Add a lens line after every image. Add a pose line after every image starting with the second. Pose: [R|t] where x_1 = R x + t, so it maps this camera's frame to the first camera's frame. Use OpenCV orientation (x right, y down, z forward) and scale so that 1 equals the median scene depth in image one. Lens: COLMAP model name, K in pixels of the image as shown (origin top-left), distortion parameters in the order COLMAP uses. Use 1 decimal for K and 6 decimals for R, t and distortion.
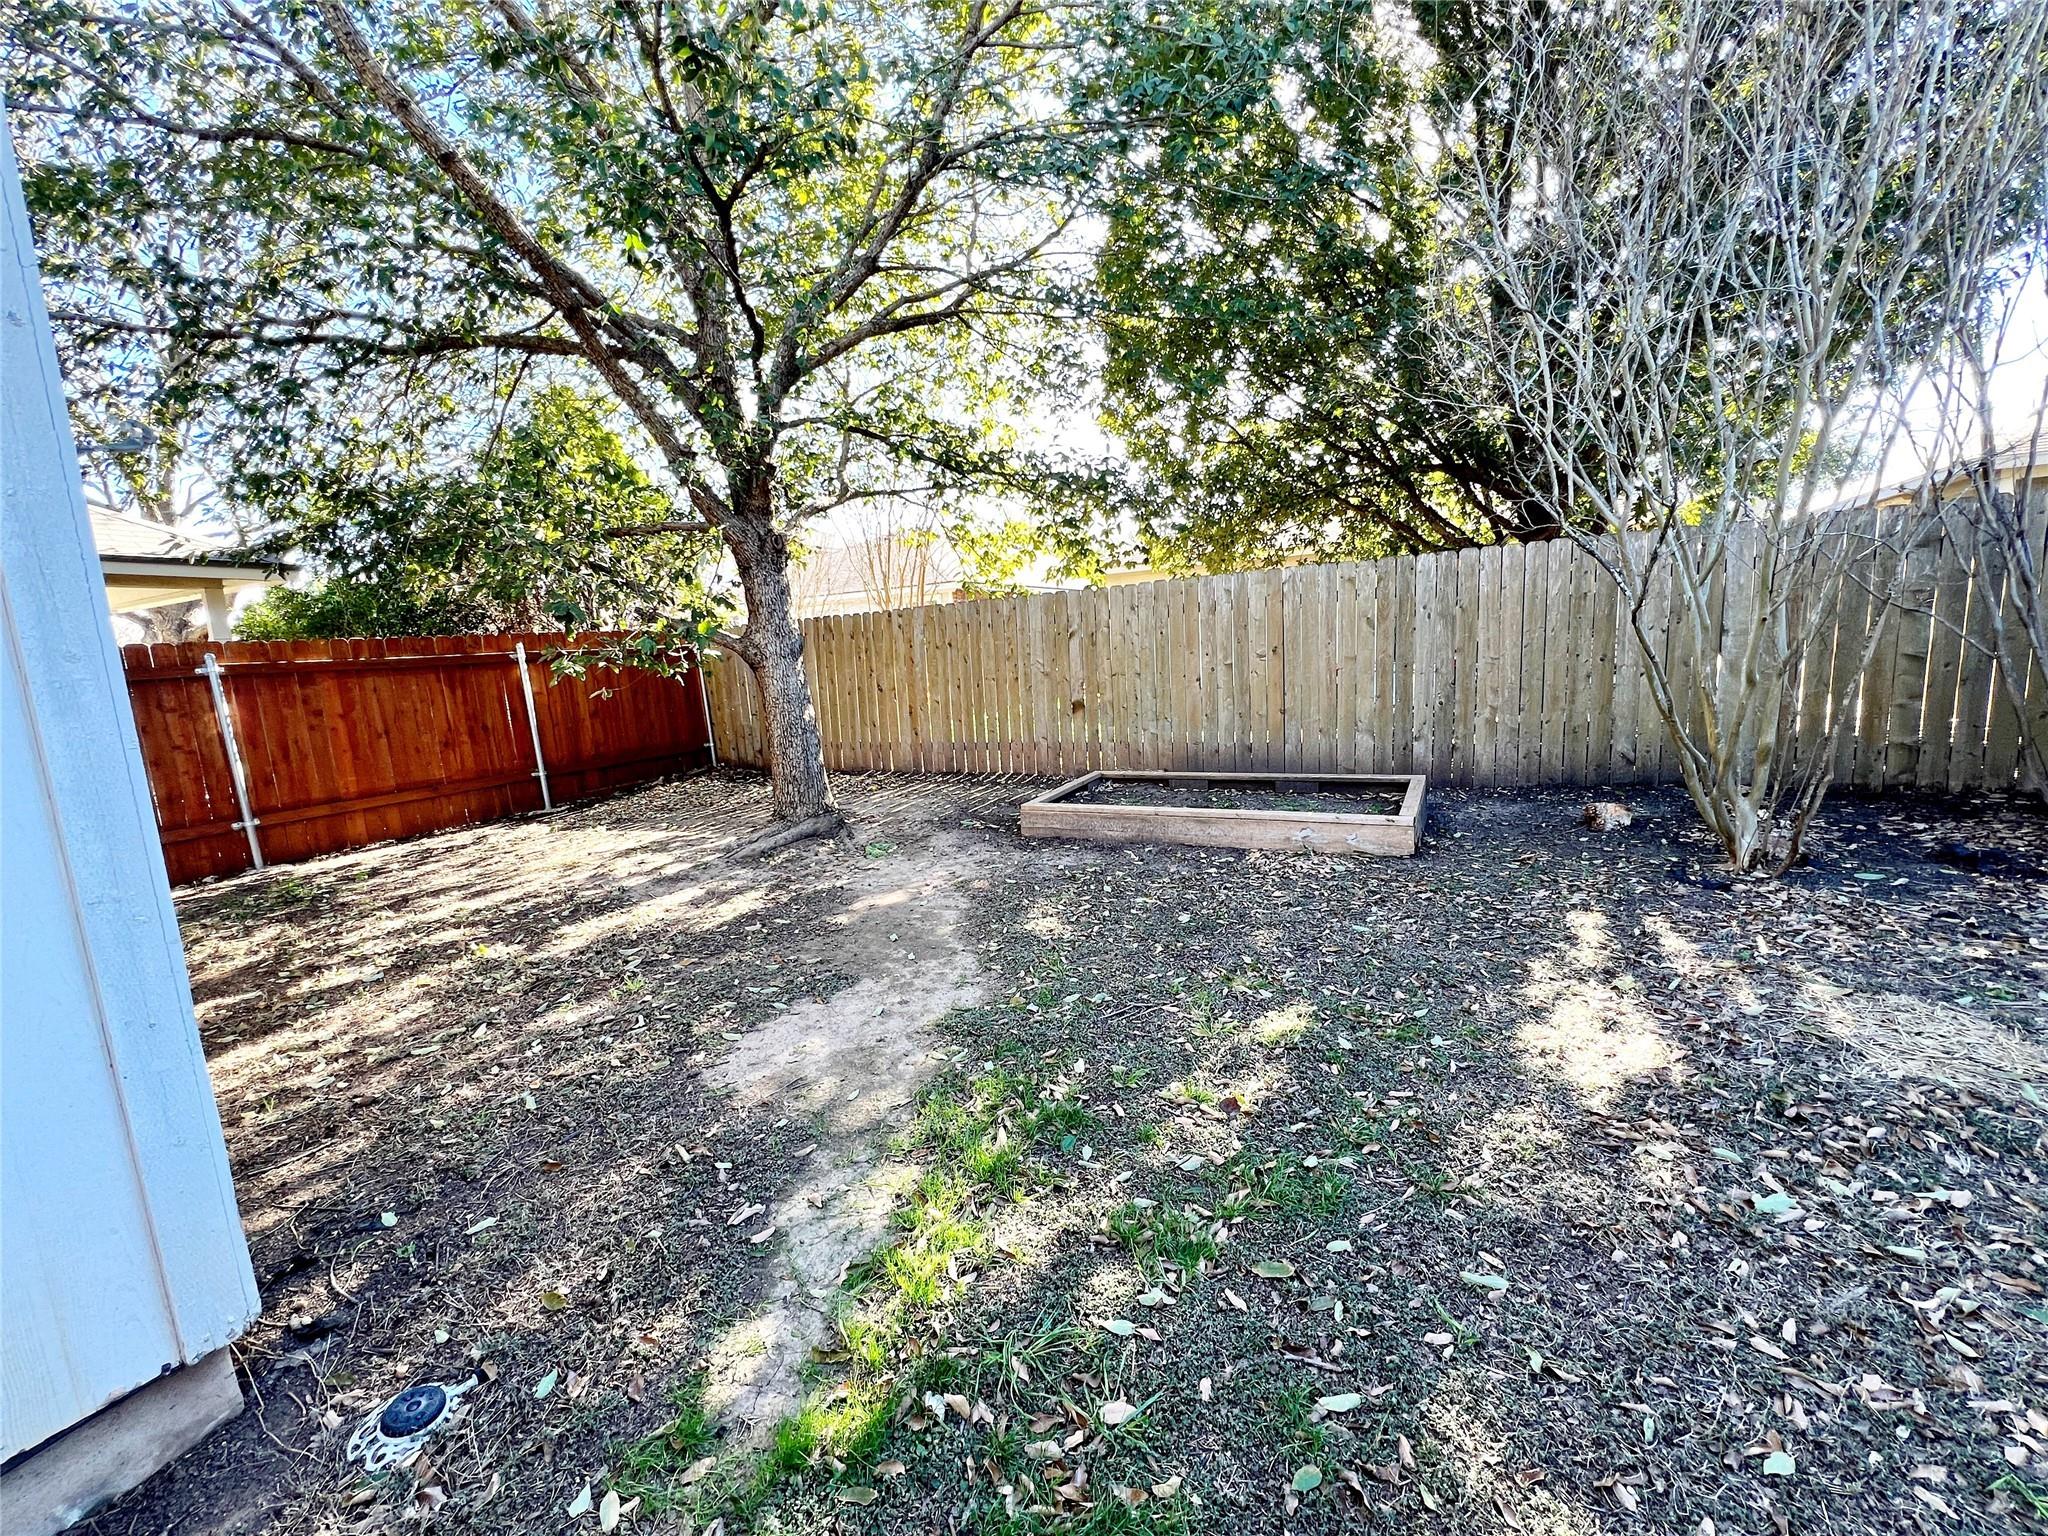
lens RADIAL K [[821.6, 0, 1027.6], [0, 821.6, 765.9], [0, 0, 1]] dist [0.002361, 0.000456]
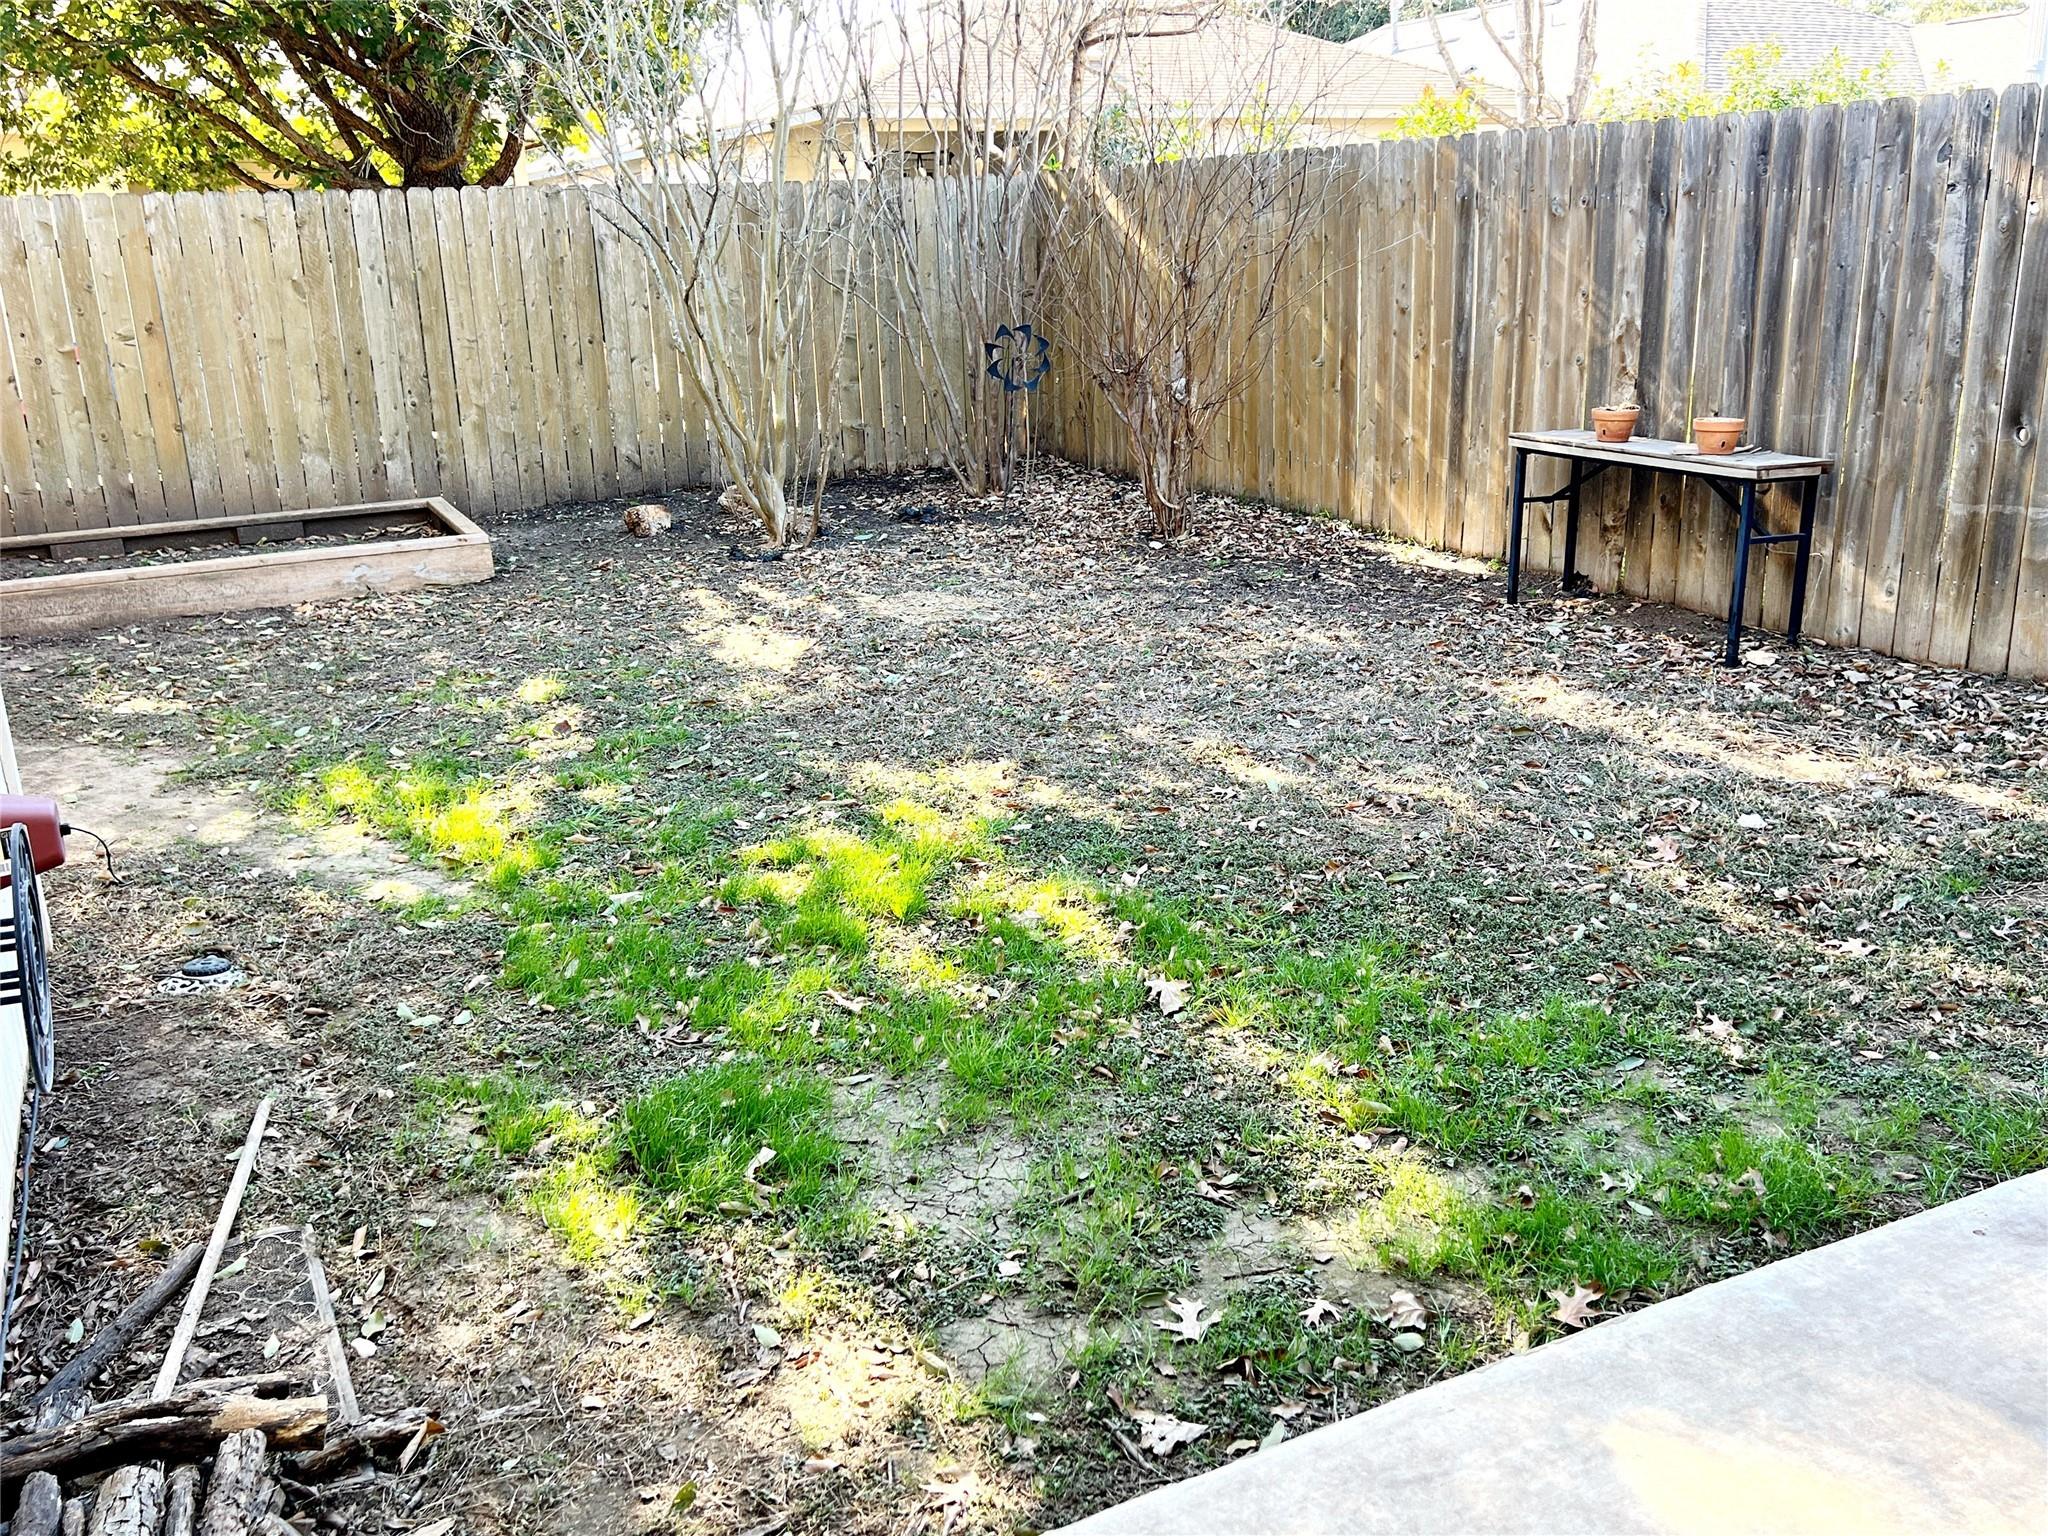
lens RADIAL K [[1783.2, 0, 1023.3], [0, 1783.2, 770.2], [0, 0, 1]] dist [-0.014045, -0.015103]
pose [[0.579688, -0.188567, 0.792720, -0.649158], [0.106511, 0.982043, 0.155714, 0.070950], [-0.807847, -0.005832, 0.589363, -0.471977]]
